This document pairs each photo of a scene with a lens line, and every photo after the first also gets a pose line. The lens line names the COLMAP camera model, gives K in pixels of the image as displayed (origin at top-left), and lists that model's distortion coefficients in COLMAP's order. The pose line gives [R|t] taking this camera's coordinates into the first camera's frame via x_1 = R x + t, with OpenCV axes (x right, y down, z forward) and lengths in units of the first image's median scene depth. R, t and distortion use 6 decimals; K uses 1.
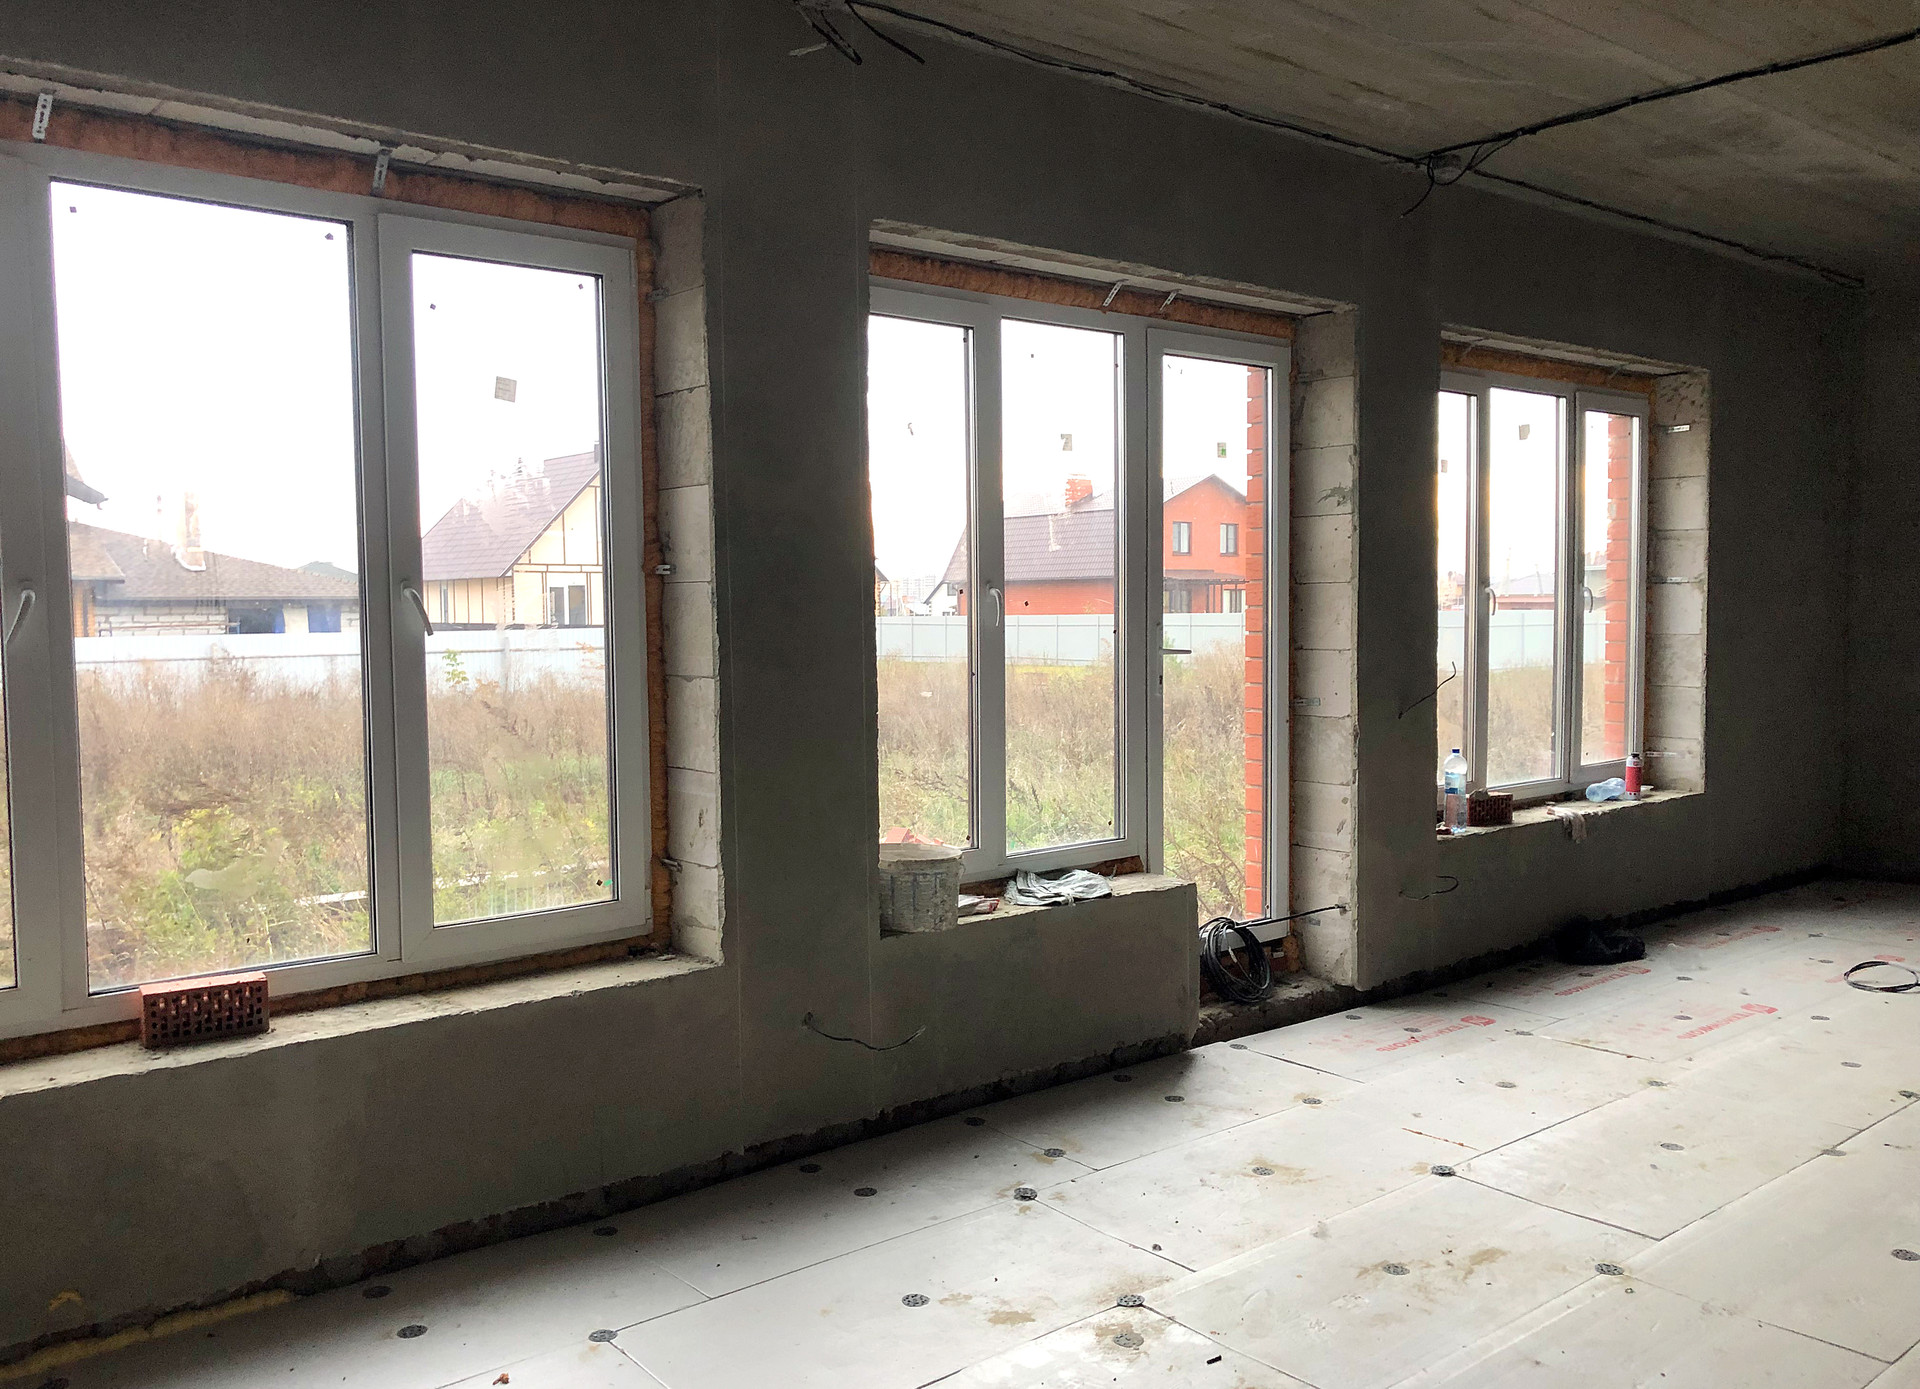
lens RADIAL K [[1554.2, 0, 944.0], [0, 1554.2, 694.9], [0, 0, 1]] dist [0.016658, 0.003310]
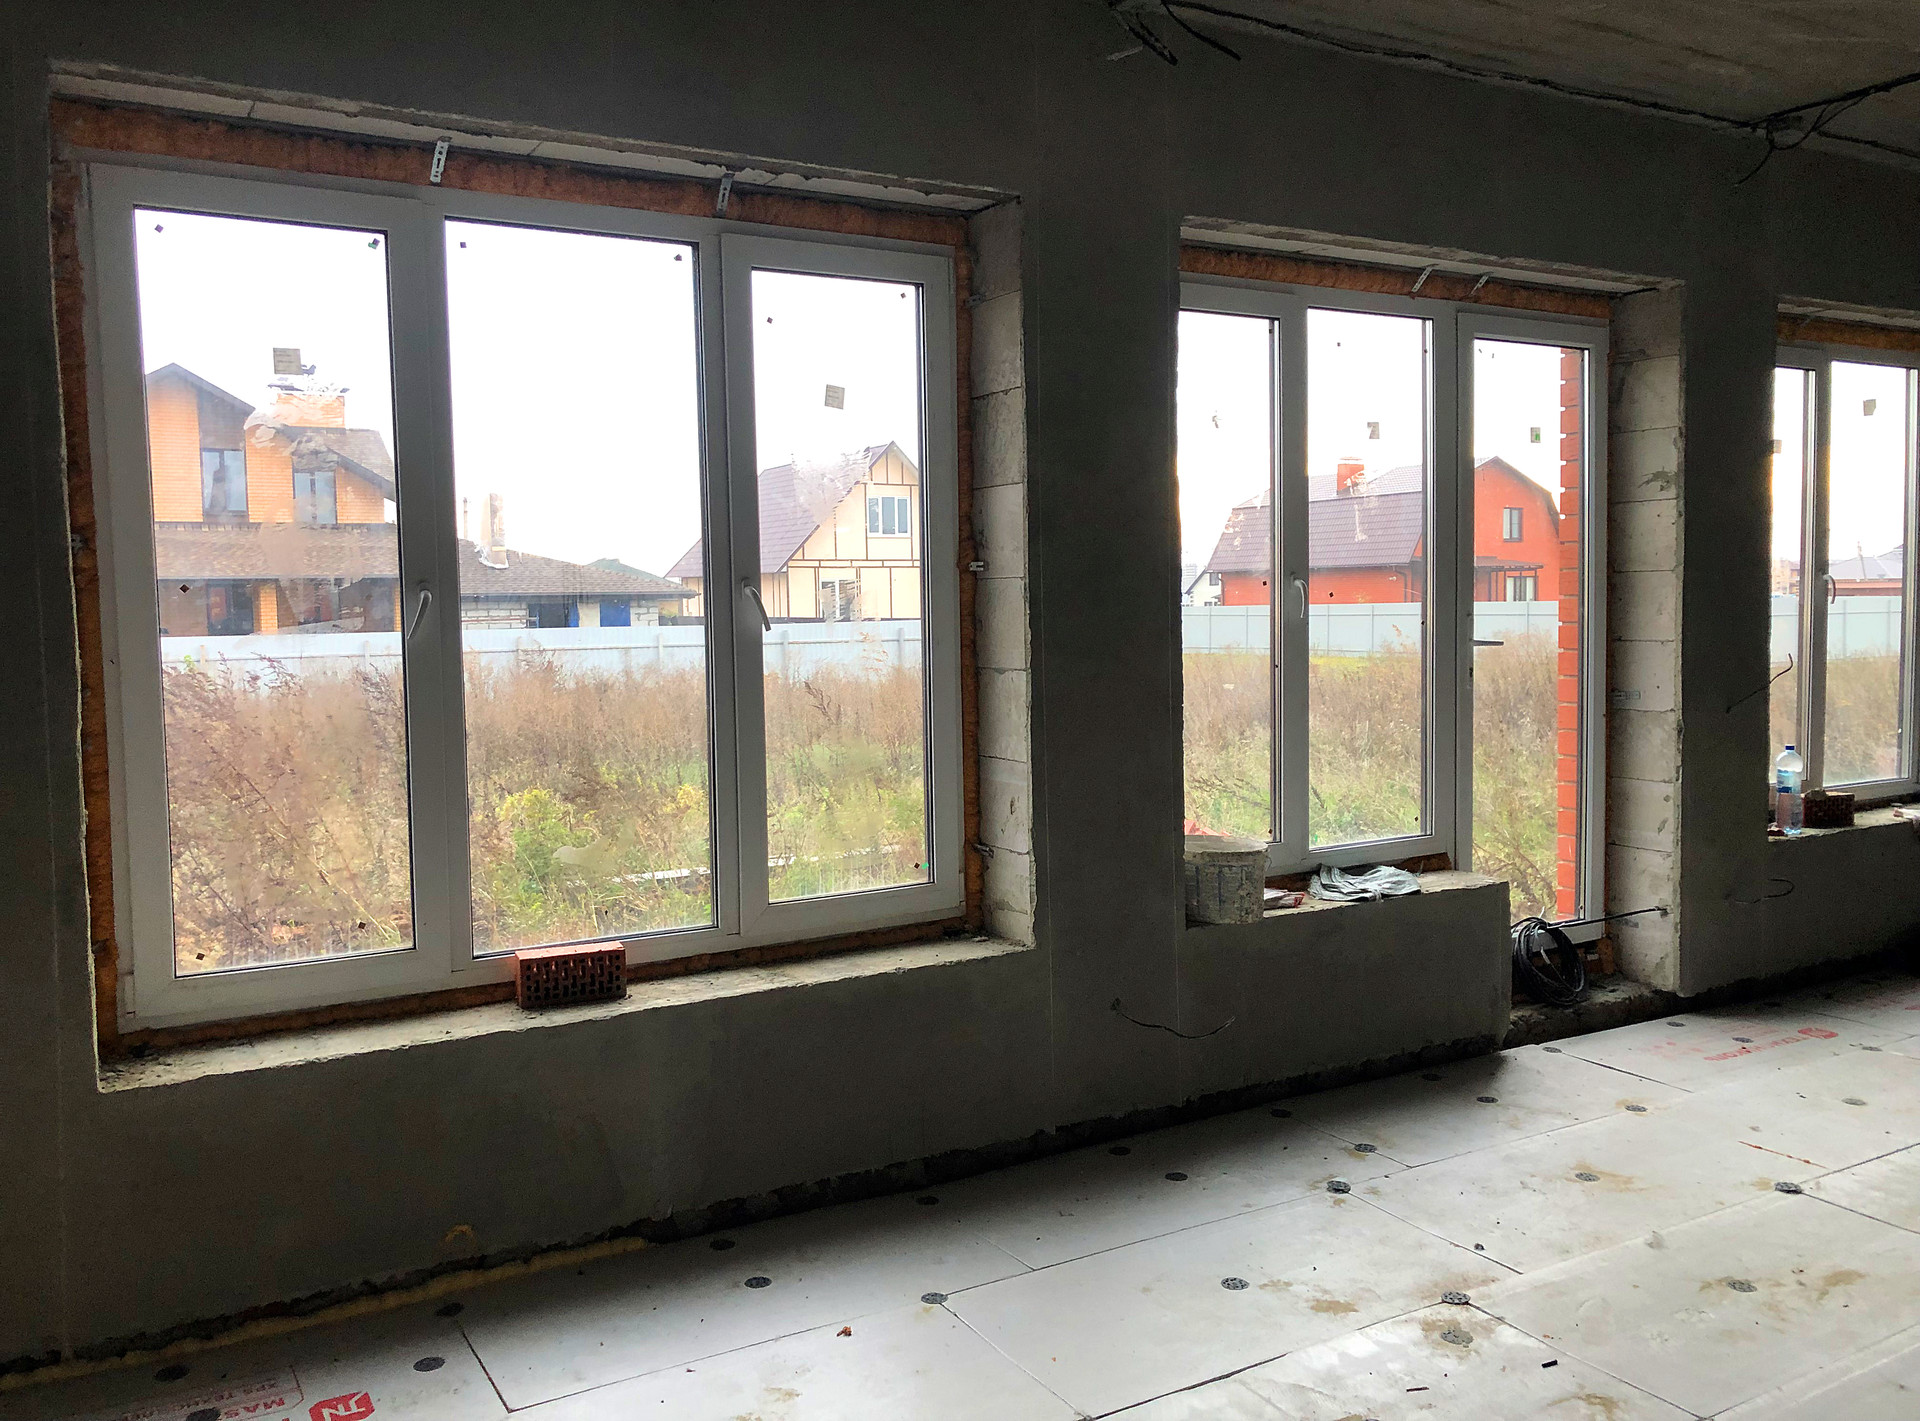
lens RADIAL K [[1553.5, 0, 958.6], [0, 1553.5, 693.6], [0, 0, 1]] dist [0.025068, -0.009202]
pose [[0.987527, 0.002833, -0.157421, -0.026456], [-0.002166, 0.999988, 0.004408, 0.000124], [0.157432, -0.004012, 0.987522, -0.020705]]
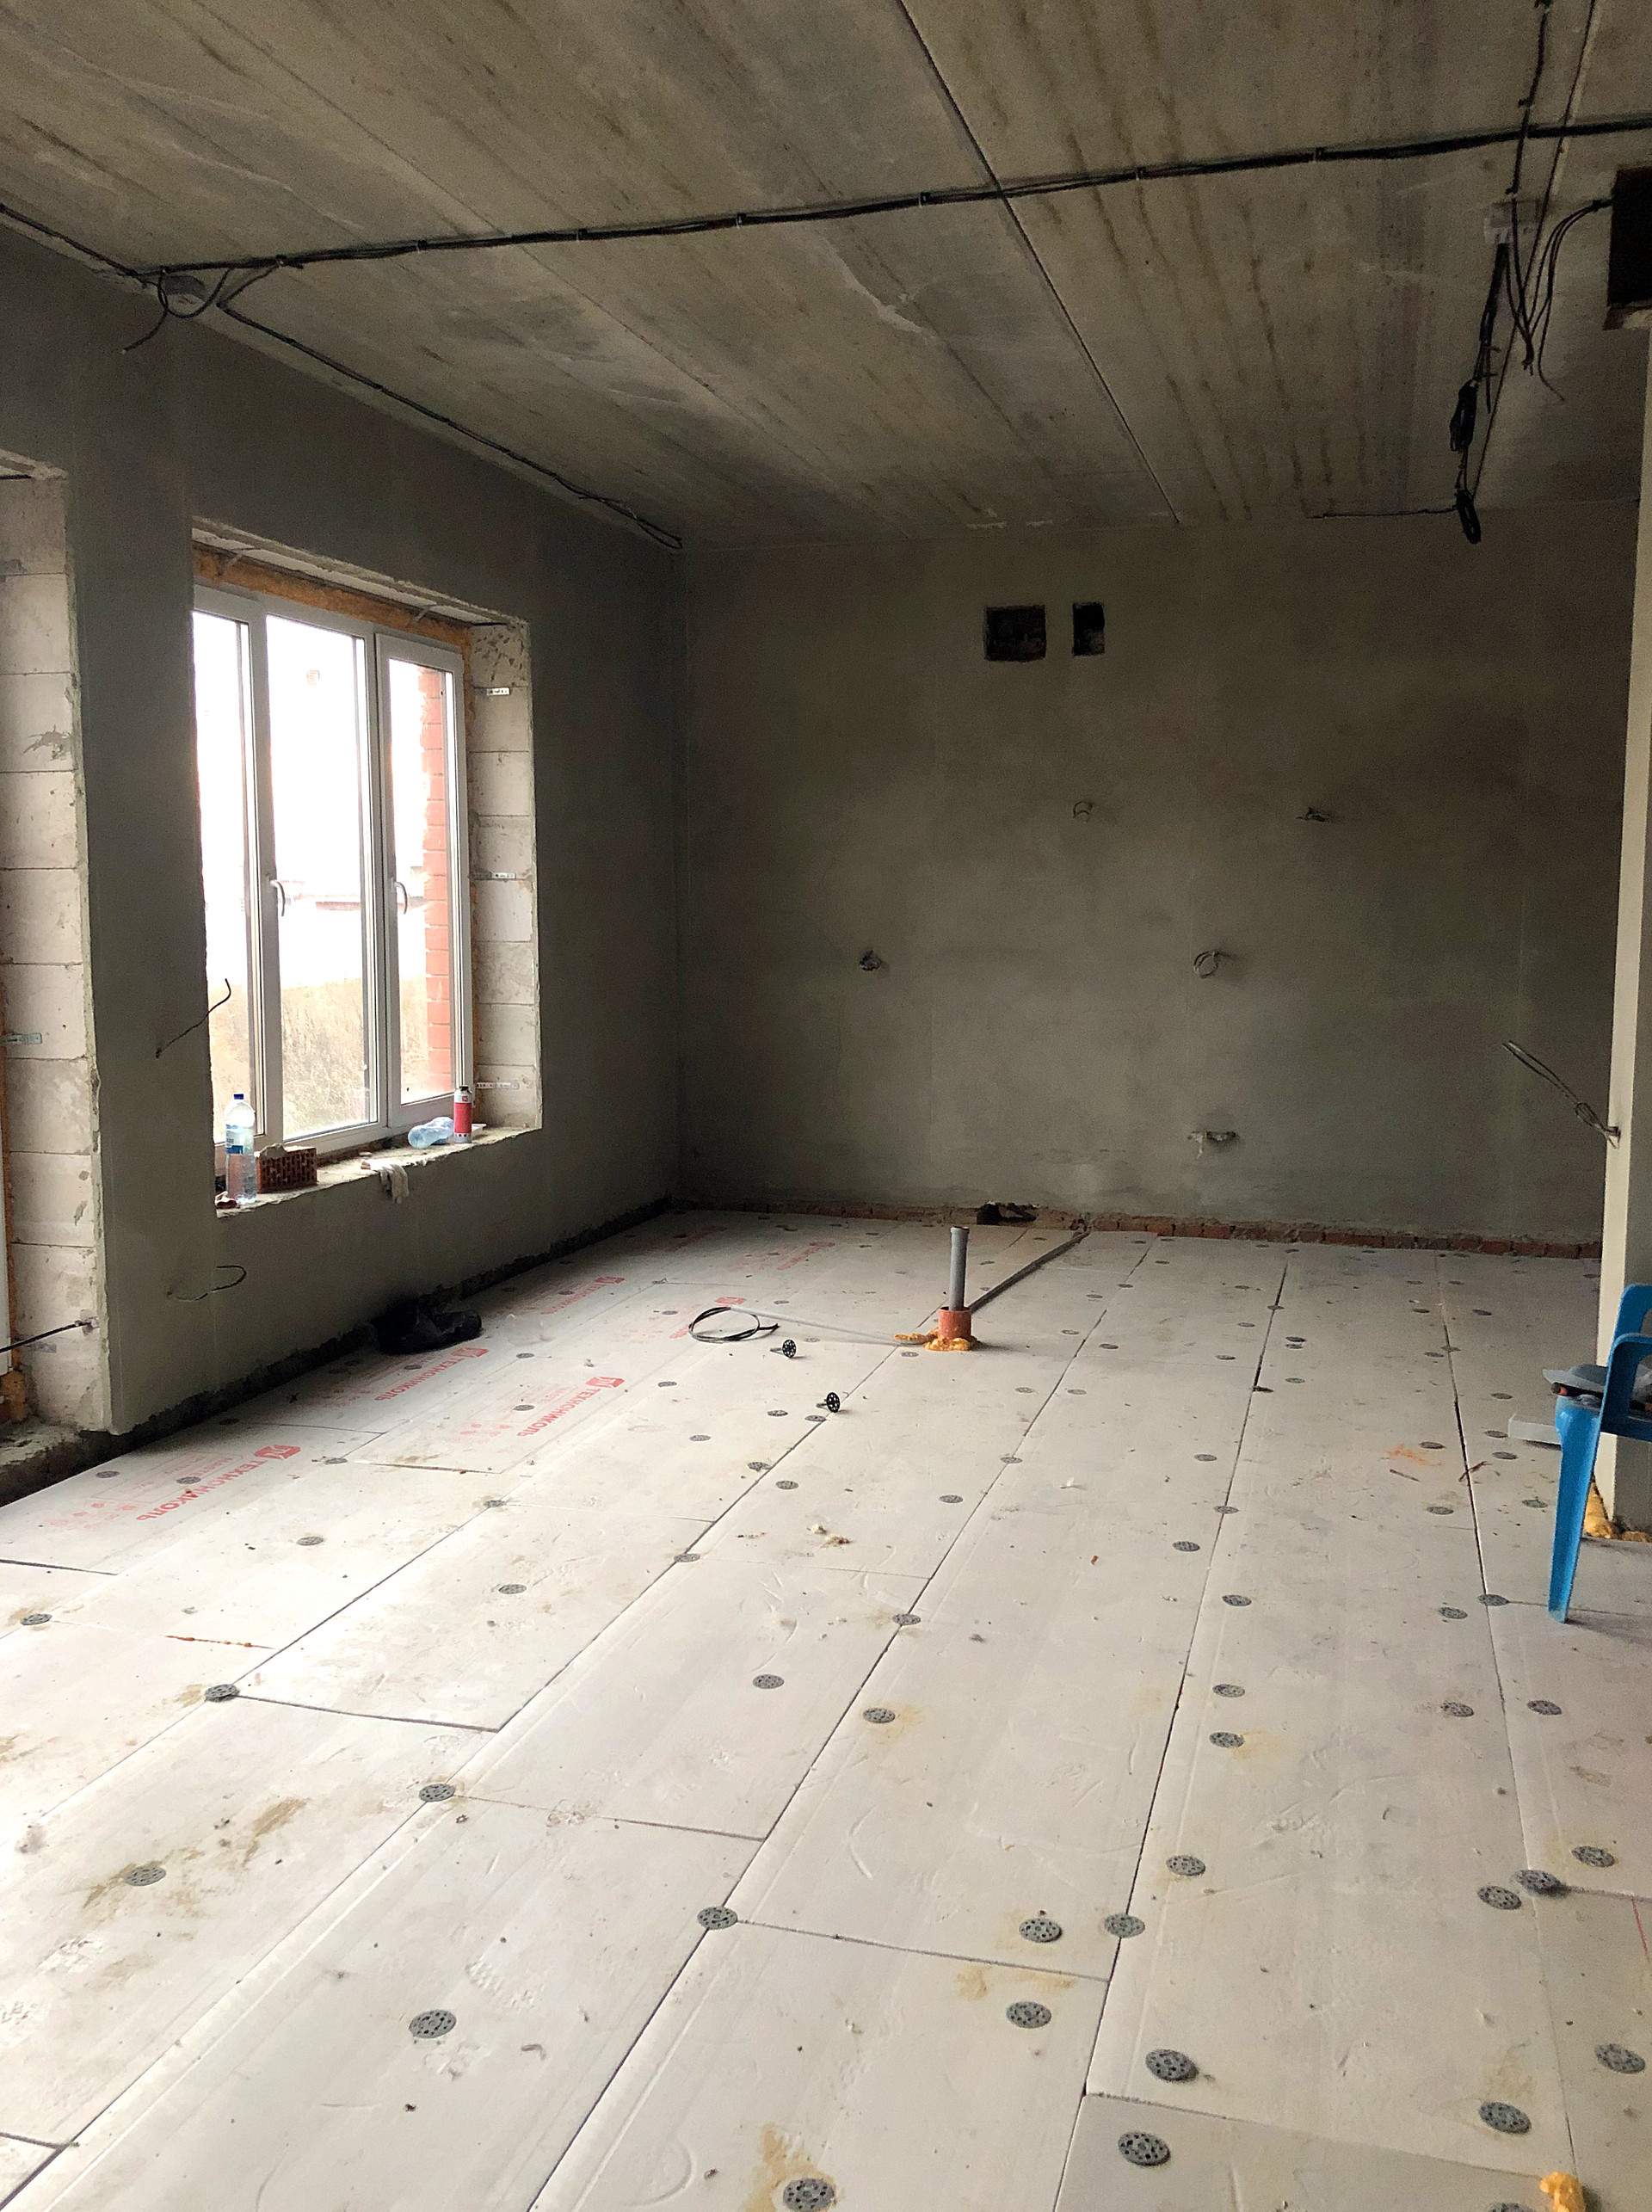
lens RADIAL K [[1869.8, 0, 844.7], [0, 1869.8, 1090.8], [0, 0, 1]] dist [0.010845, -0.032258]
pose [[0.817402, -0.048803, 0.573997, 0.063848], [0.024997, 0.998471, 0.049296, -0.005271], [-0.575525, -0.025947, 0.817373, 0.120114]]
